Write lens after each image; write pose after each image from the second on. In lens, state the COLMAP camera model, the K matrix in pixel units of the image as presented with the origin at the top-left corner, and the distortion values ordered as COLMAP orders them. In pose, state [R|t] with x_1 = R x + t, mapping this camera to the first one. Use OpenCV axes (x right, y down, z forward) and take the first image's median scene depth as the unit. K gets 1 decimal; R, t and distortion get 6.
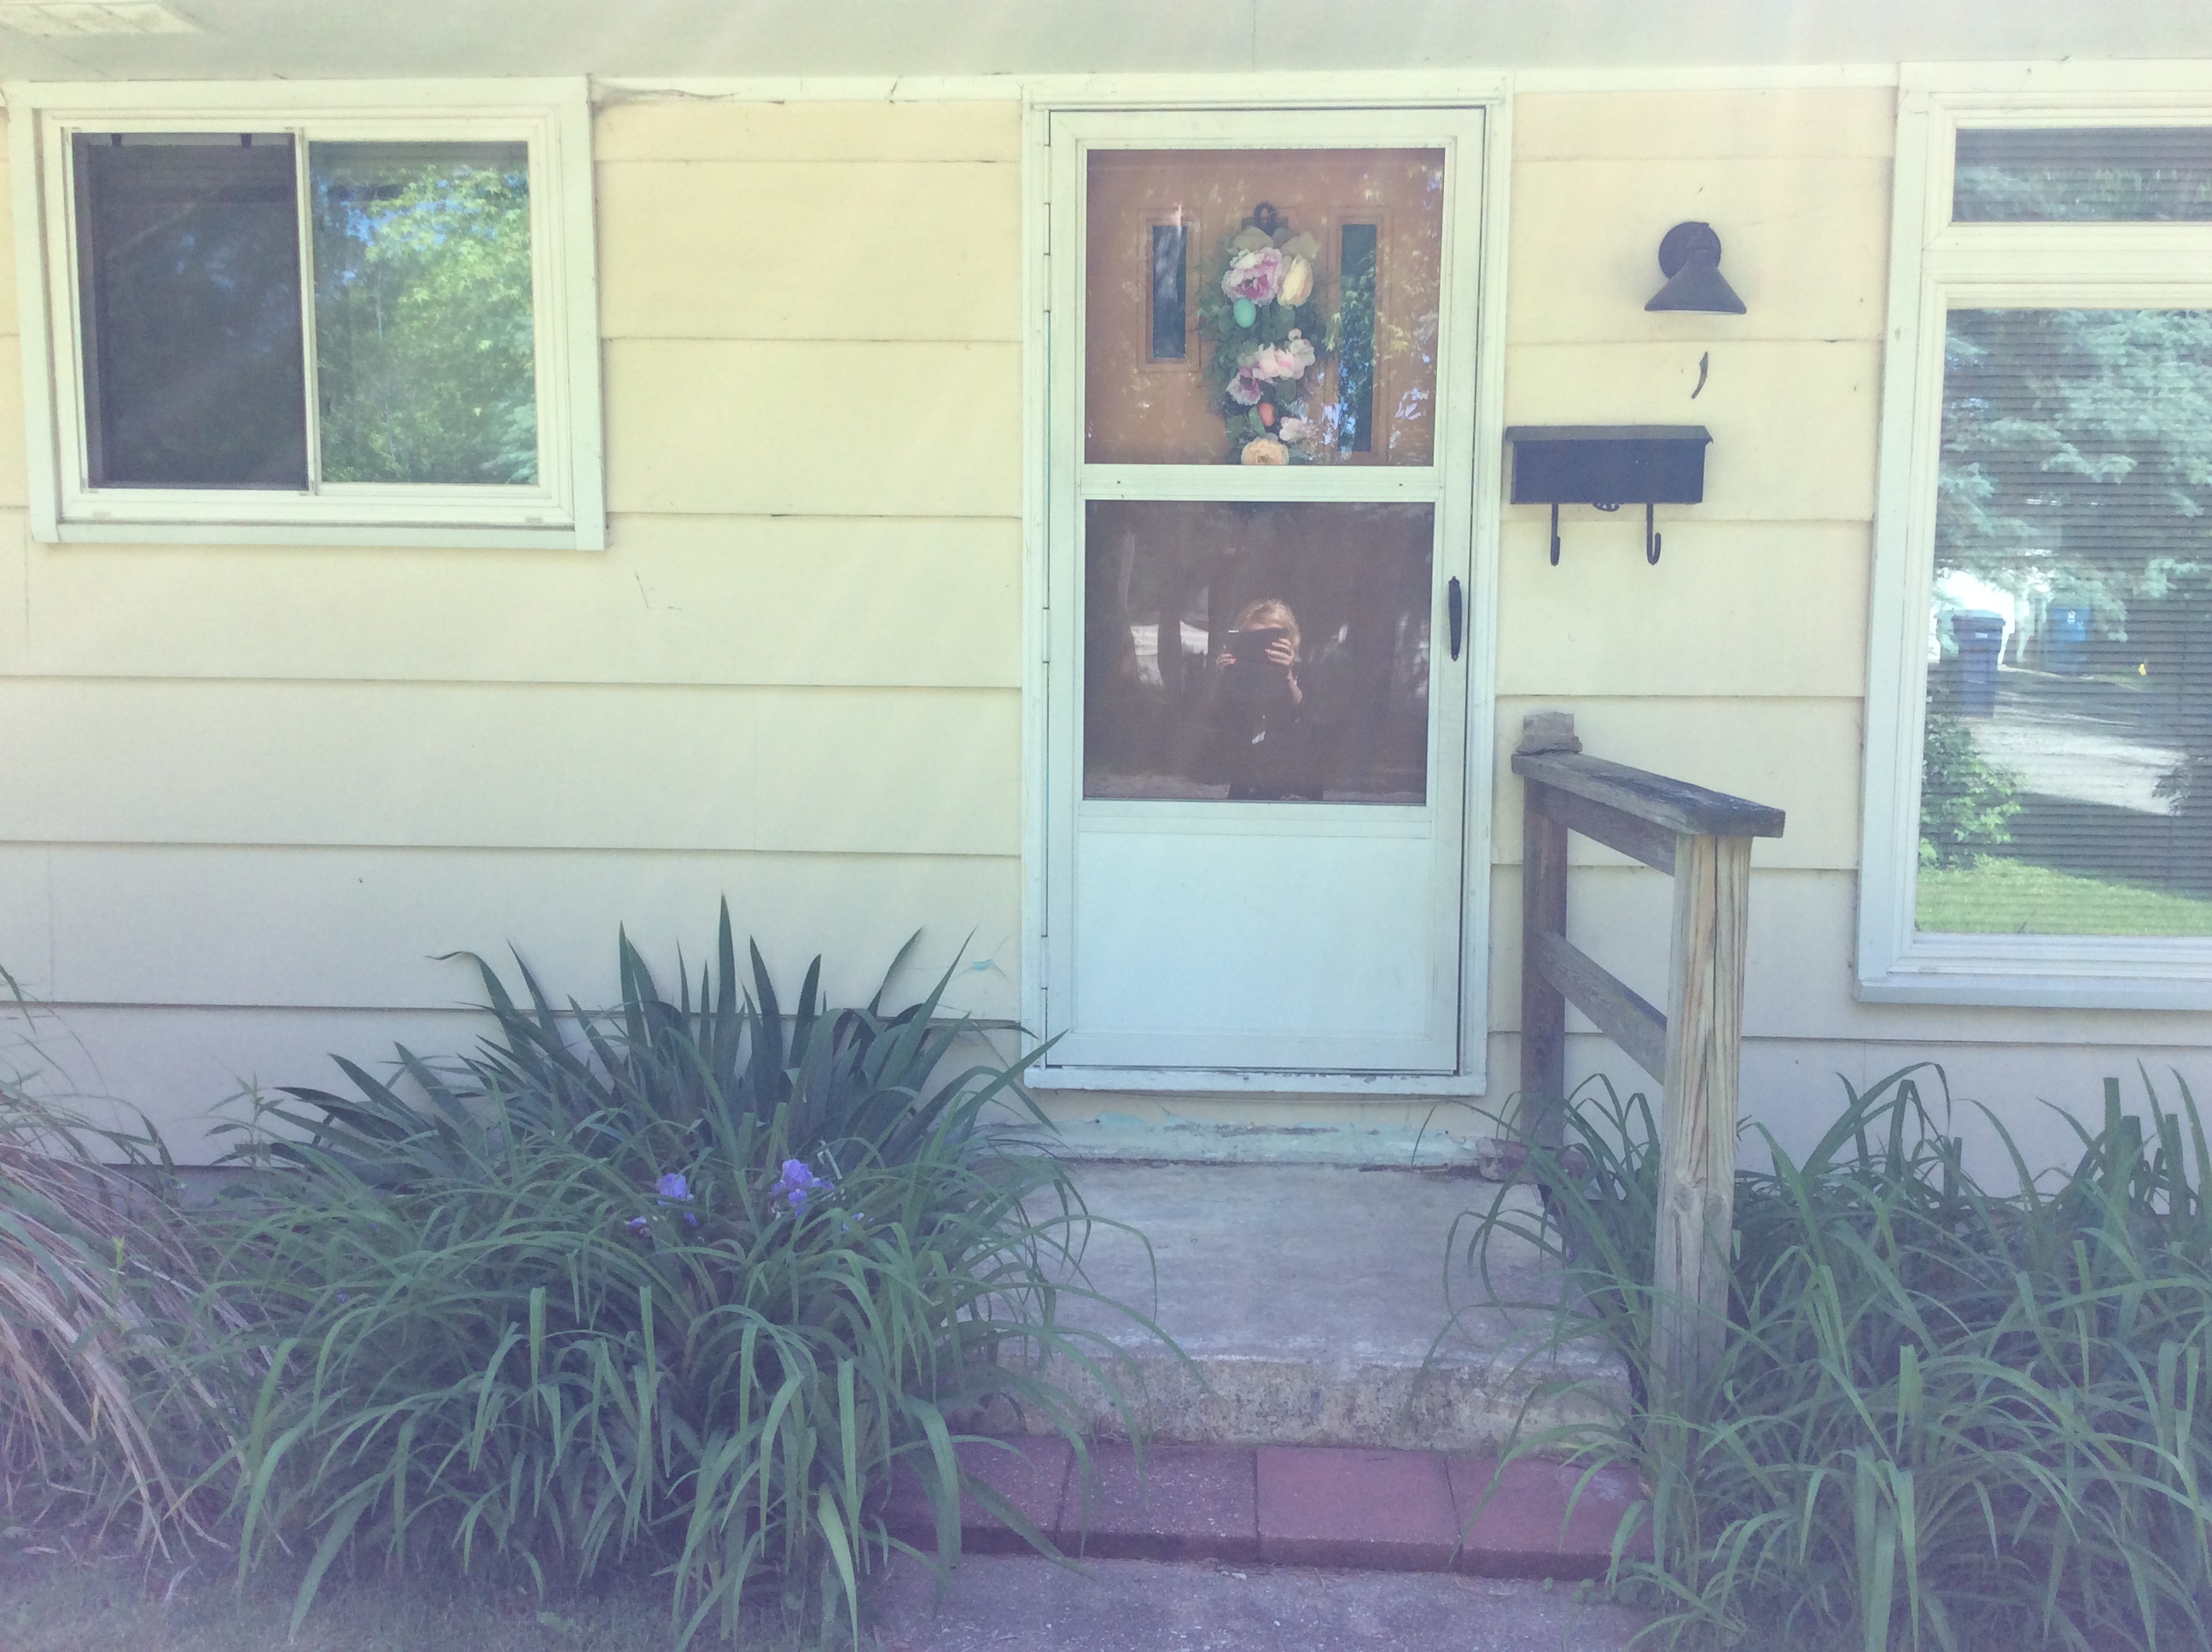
lens RADIAL K [[2064.8, 0, 1006.5], [0, 2064.8, 782.8], [0, 0, 1]] dist [0.106546, -0.179971]
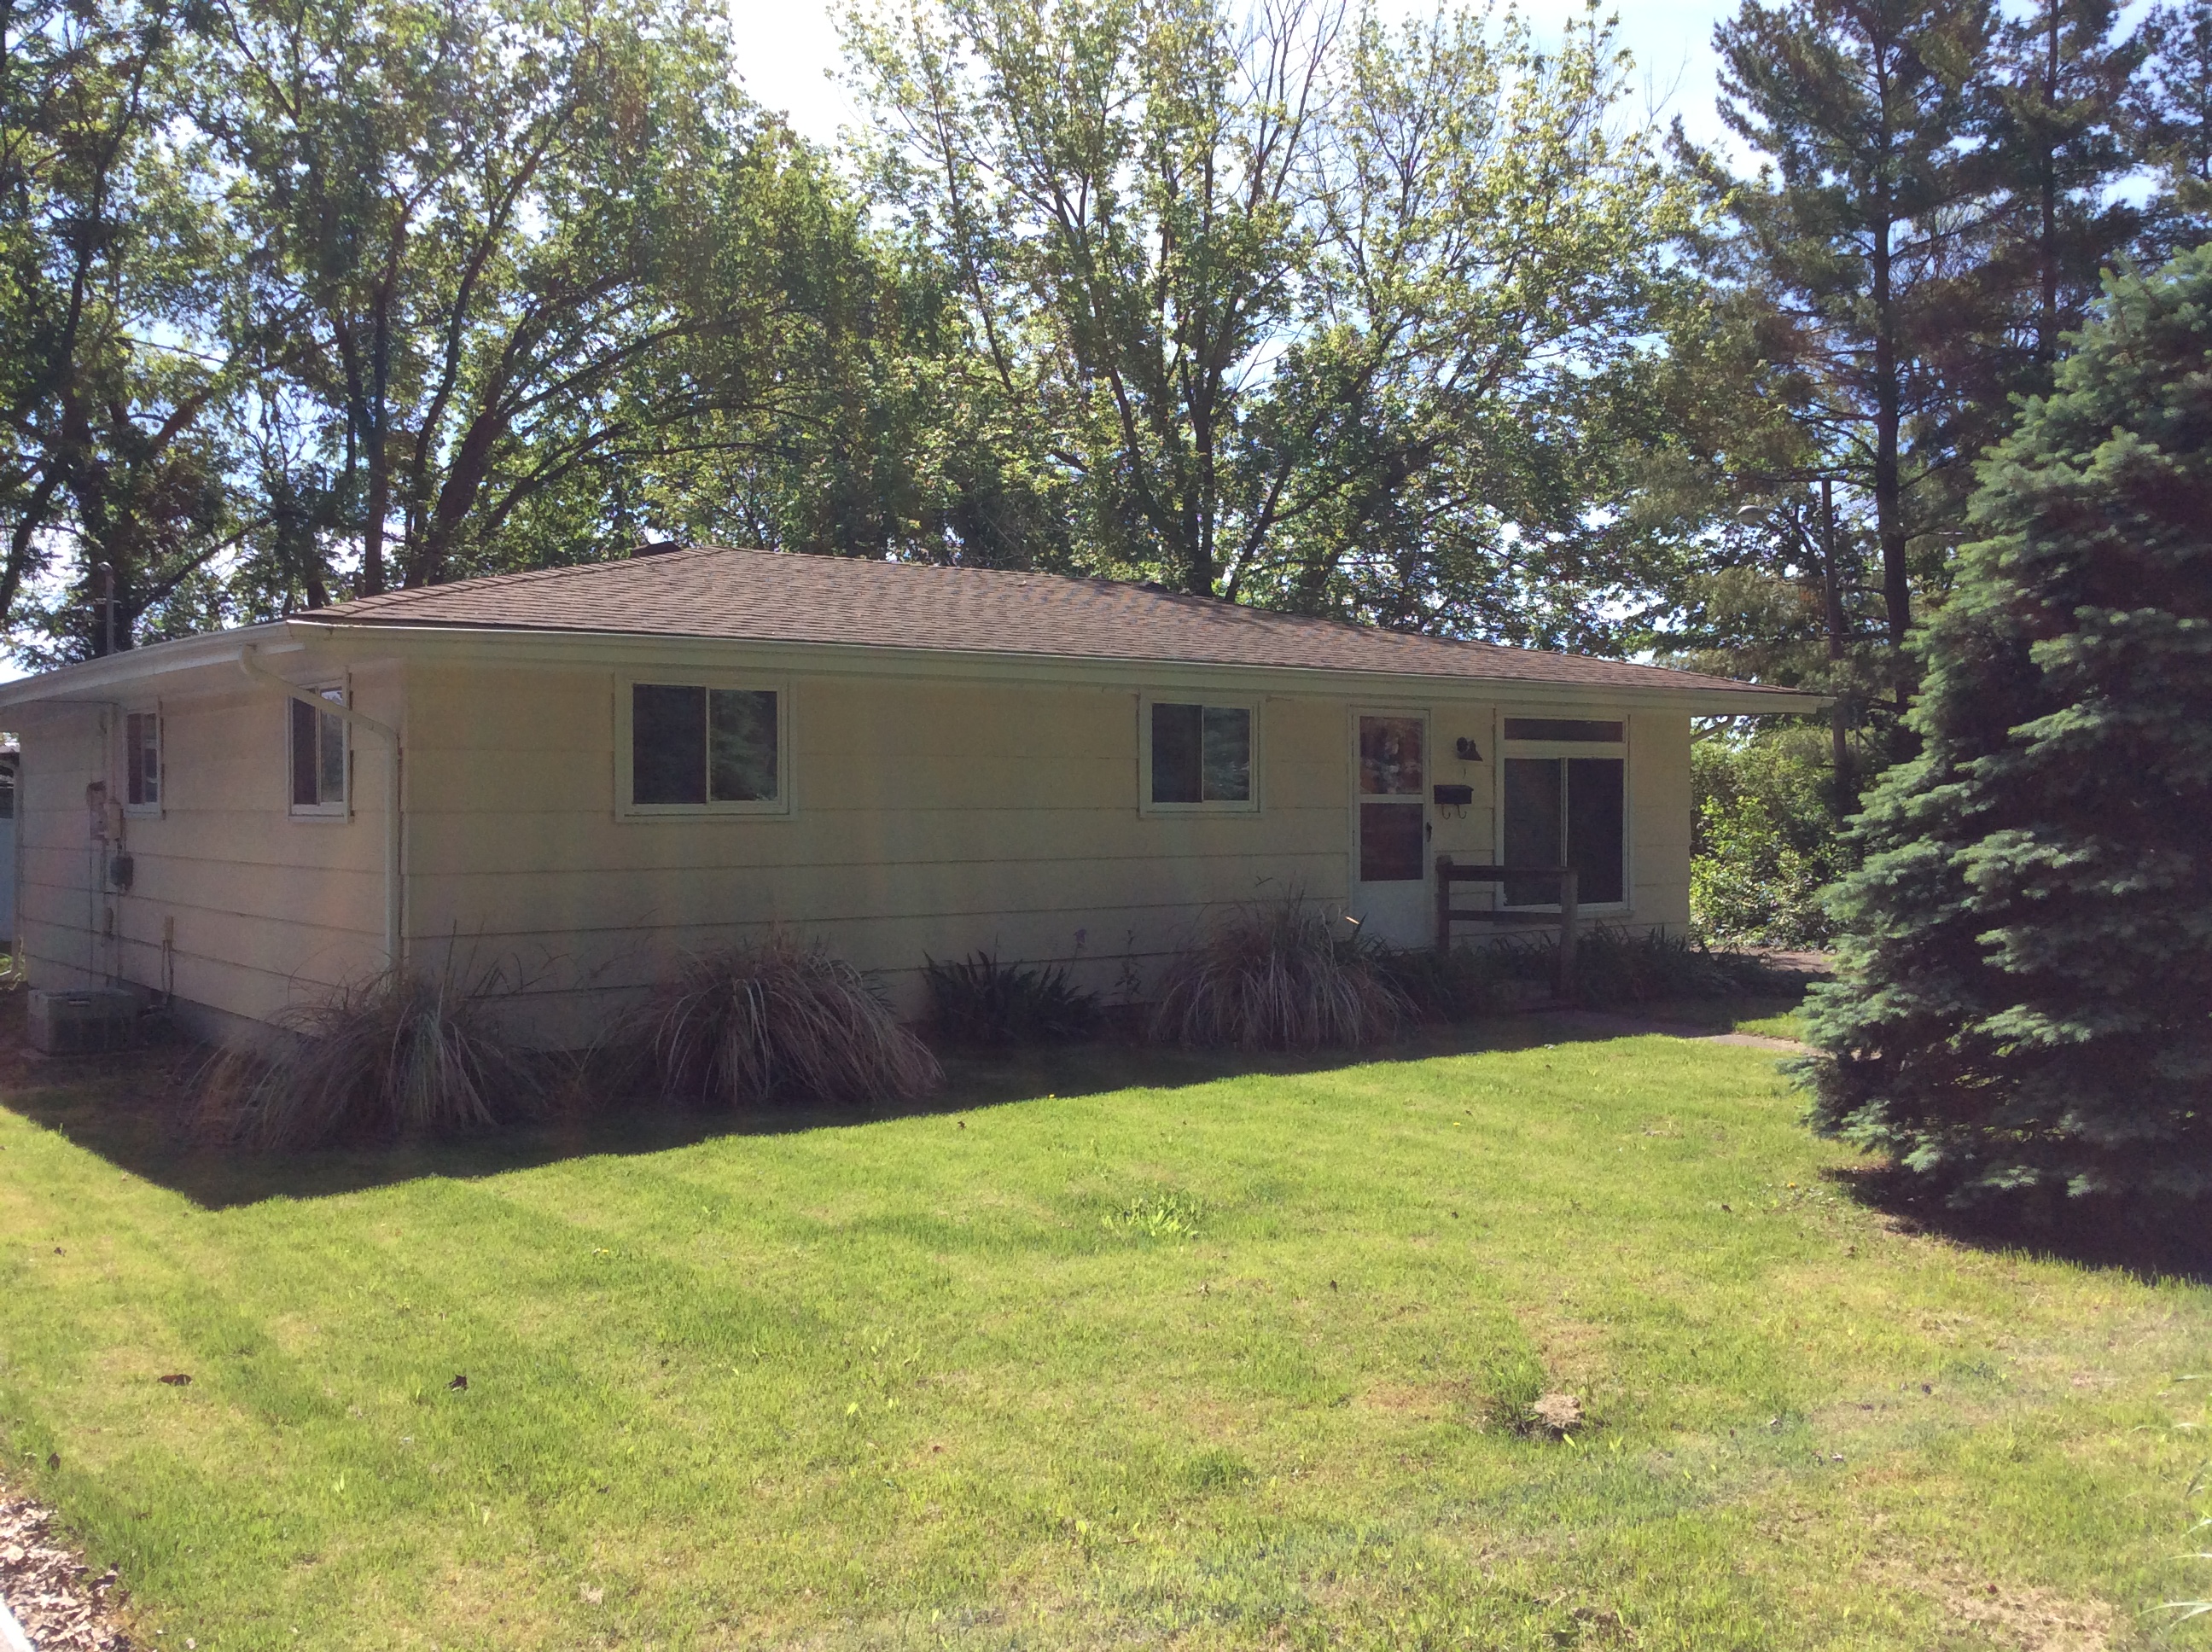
lens RADIAL K [[2051.1, 0, 1014.4], [0, 2051.1, 827.0], [0, 0, 1]] dist [0.094996, -0.197984]
pose [[0.782168, -0.014567, 0.622898, -2.902490], [0.084881, 0.992898, -0.083364, 0.177006], [-0.617259, 0.118077, 0.777849, -1.613872]]
